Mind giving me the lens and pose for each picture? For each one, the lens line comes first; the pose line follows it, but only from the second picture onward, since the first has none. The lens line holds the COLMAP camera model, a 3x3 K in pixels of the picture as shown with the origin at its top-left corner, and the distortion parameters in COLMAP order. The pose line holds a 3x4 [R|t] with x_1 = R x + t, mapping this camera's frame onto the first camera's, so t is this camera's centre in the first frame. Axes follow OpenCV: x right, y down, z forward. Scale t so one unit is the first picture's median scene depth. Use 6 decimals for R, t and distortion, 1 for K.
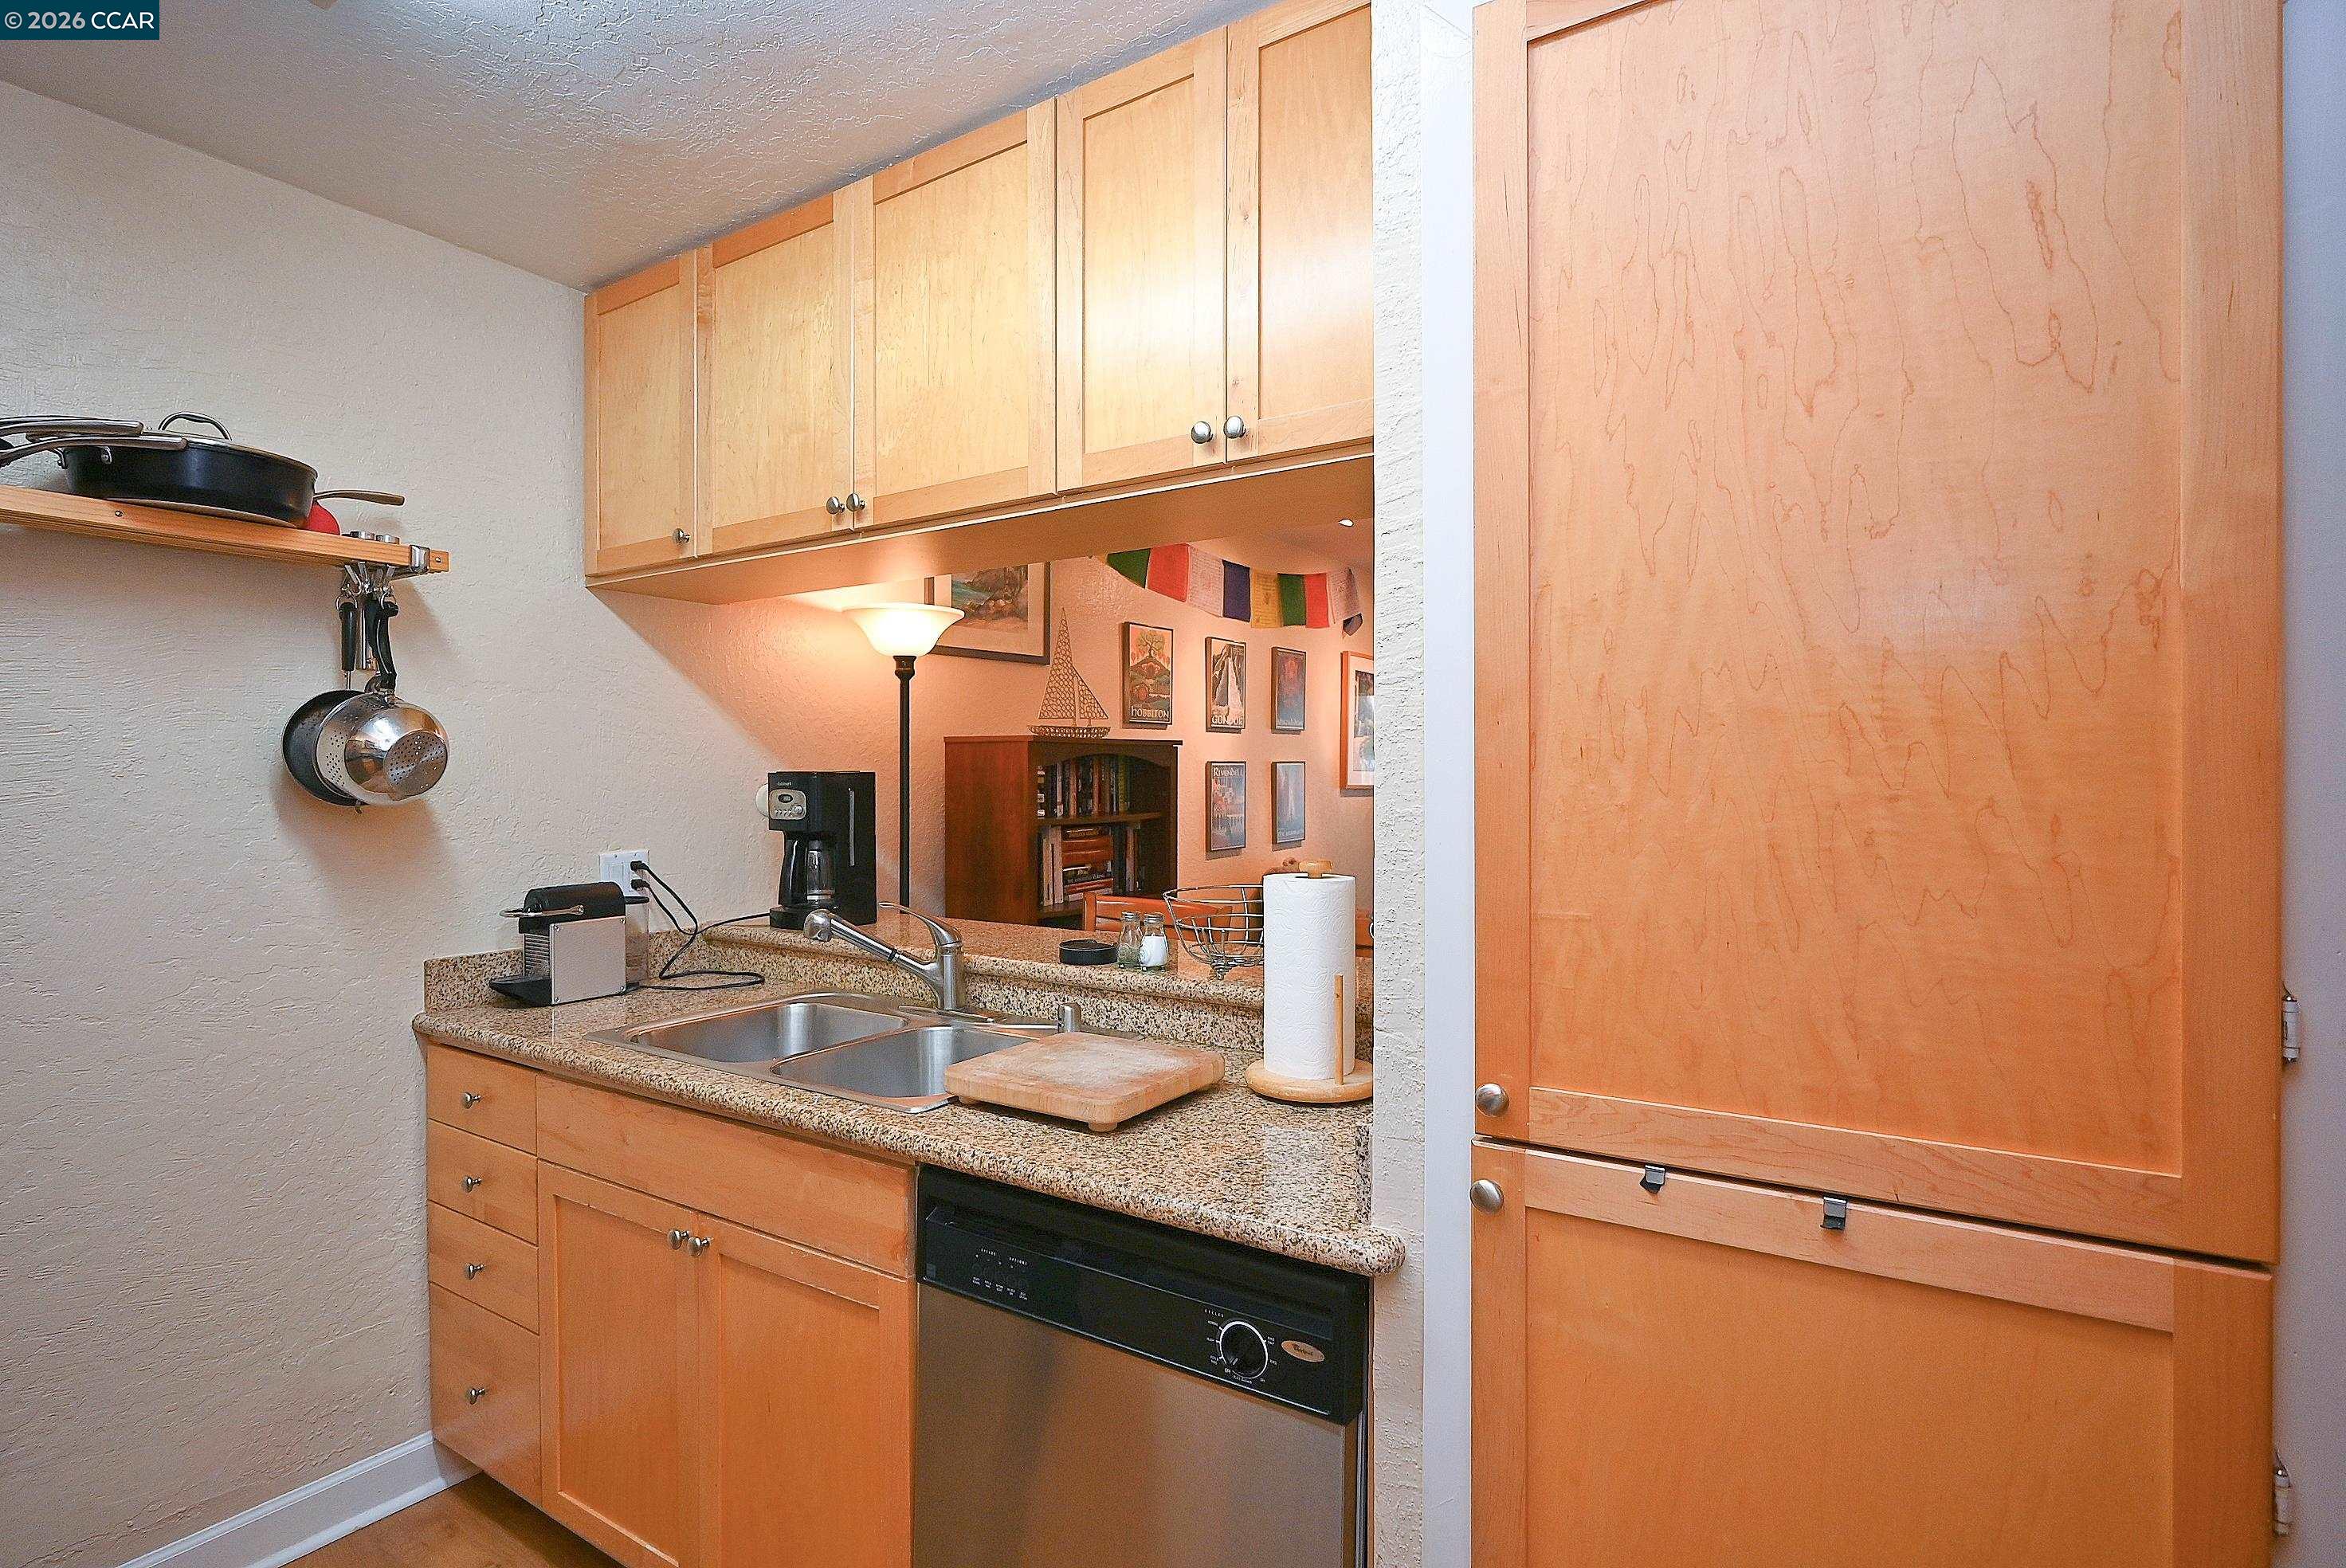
lens RADIAL K [[1196.4, 0, 1158.1], [0, 1196.4, 783.7], [0, 0, 1]] dist [0.012618, 0.001131]
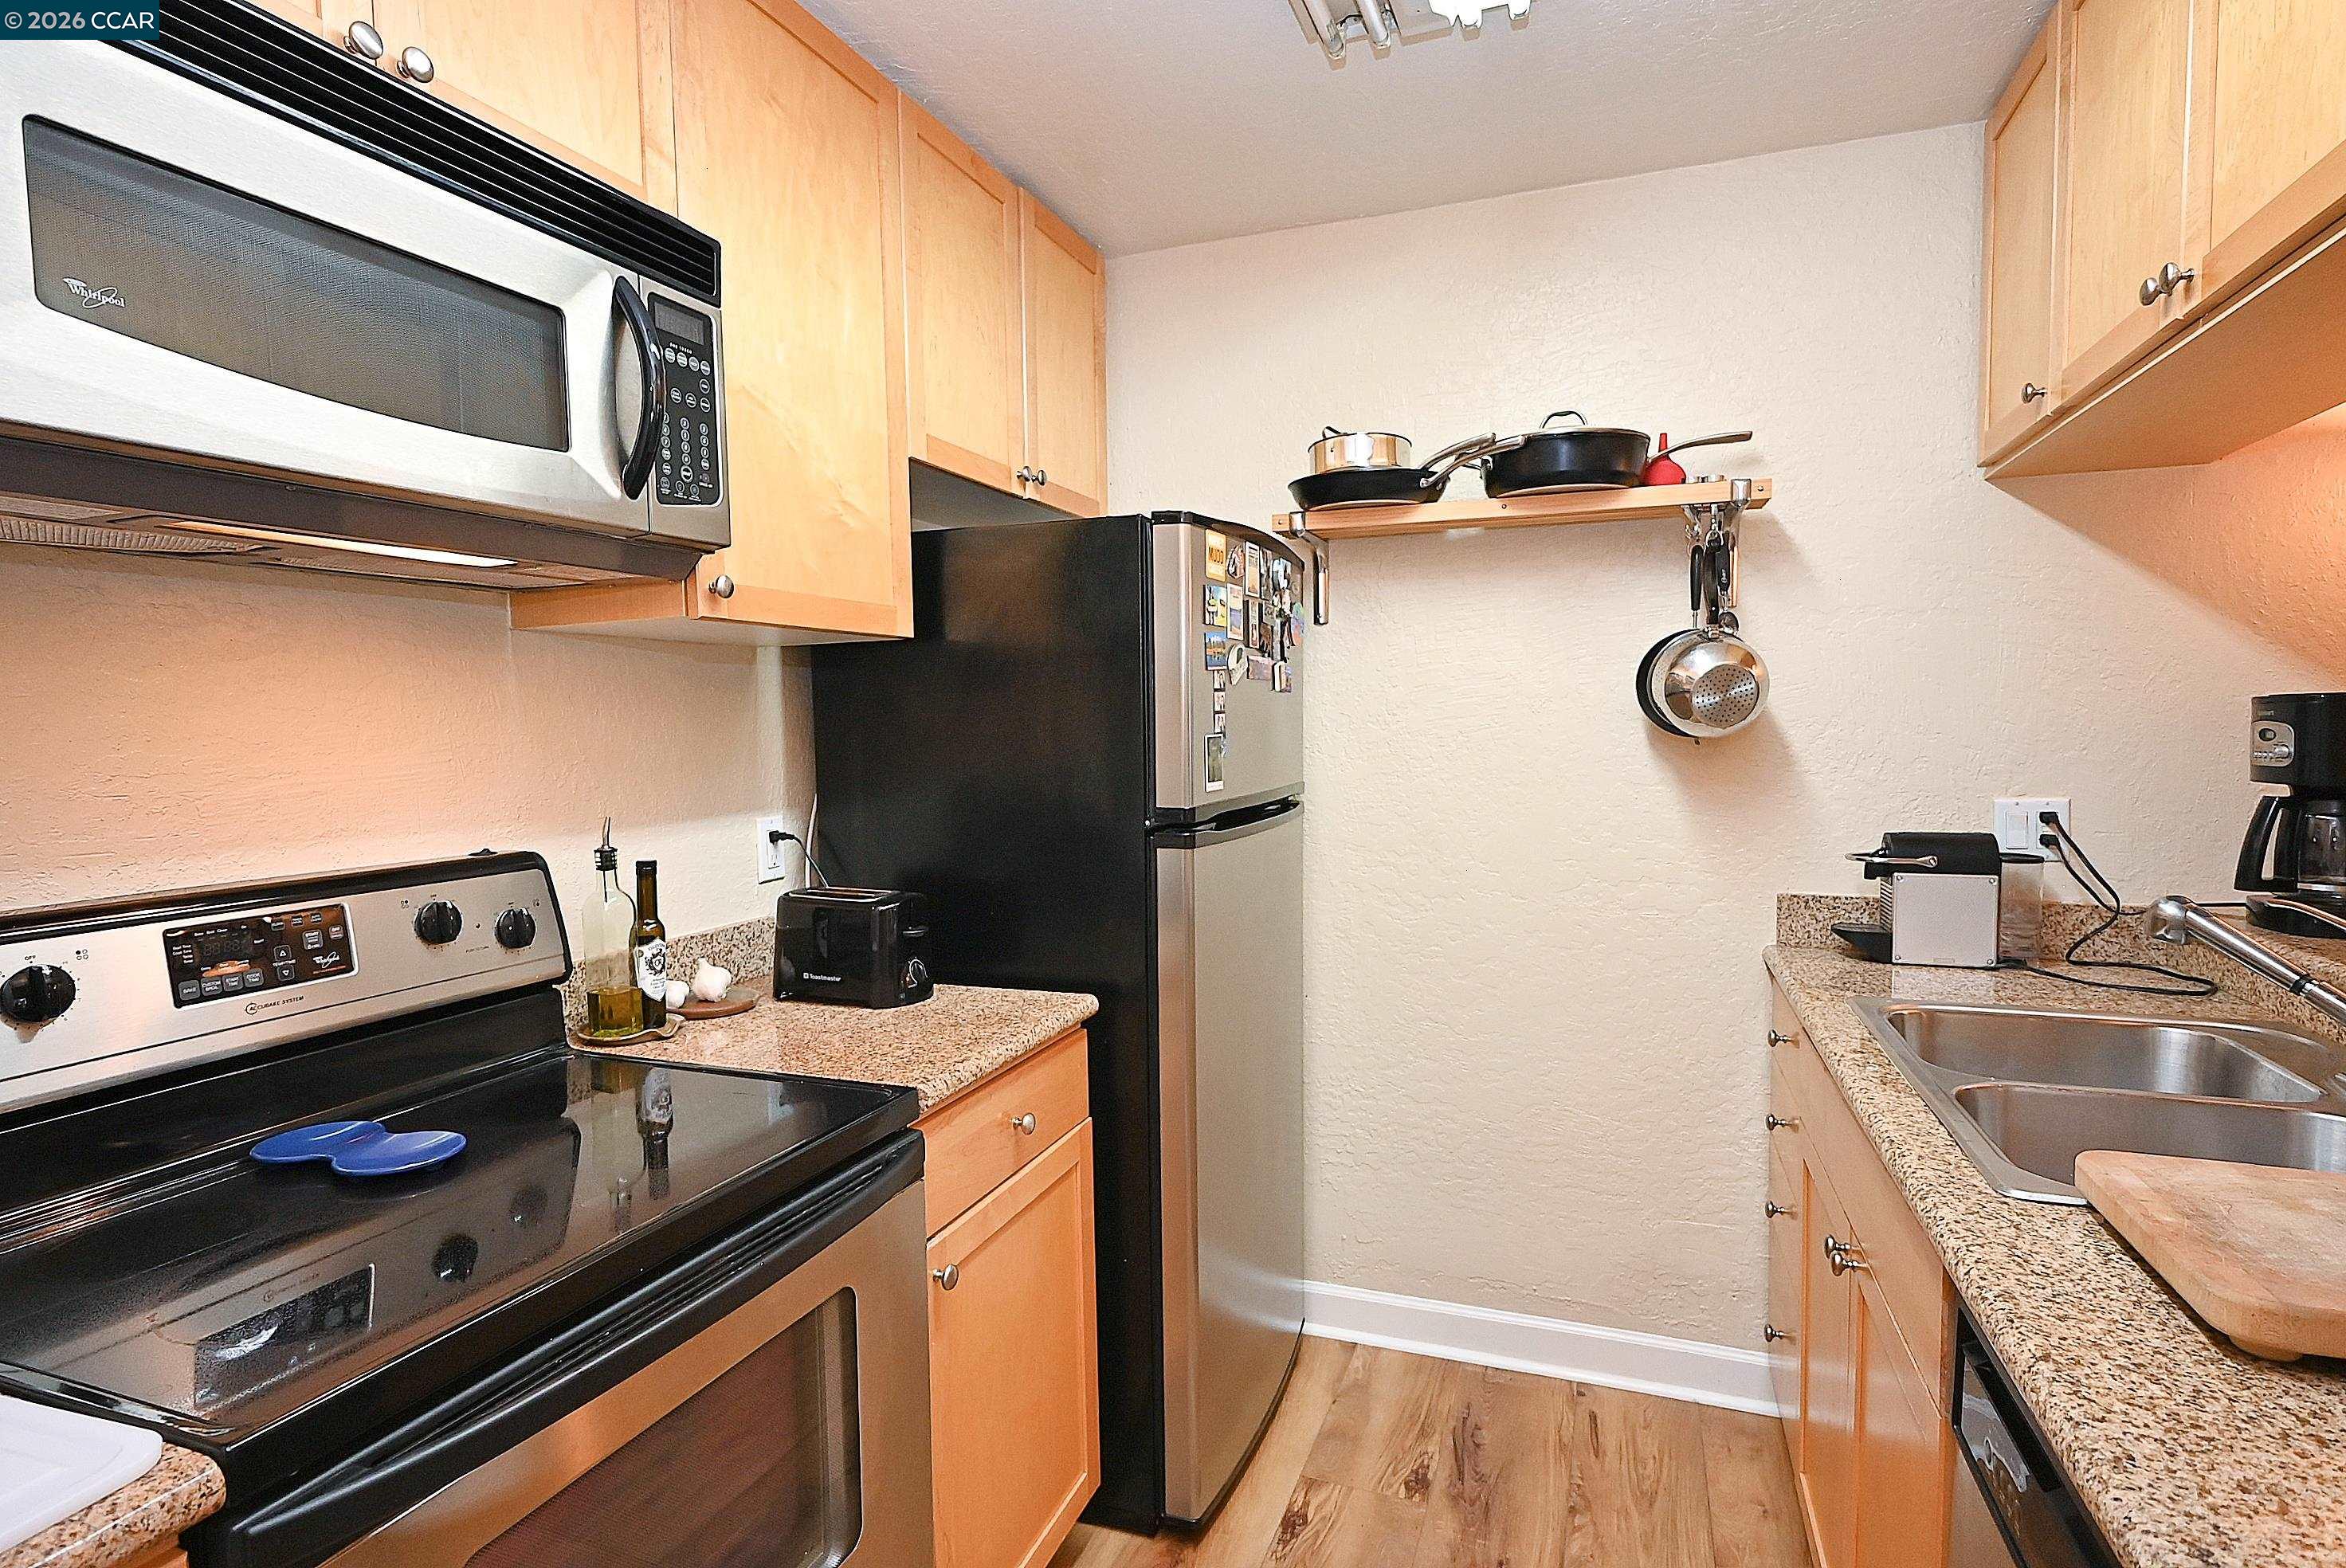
lens RADIAL K [[1196.4, 0, 1161.5], [0, 1196.4, 782.6], [0, 0, 1]] dist [0.012618, 0.001131]
pose [[0.228092, 0.045759, -0.972564, 0.238081], [0.002617, 0.998863, 0.047611, 0.006081], [0.973636, -0.013404, 0.227713, 0.270190]]
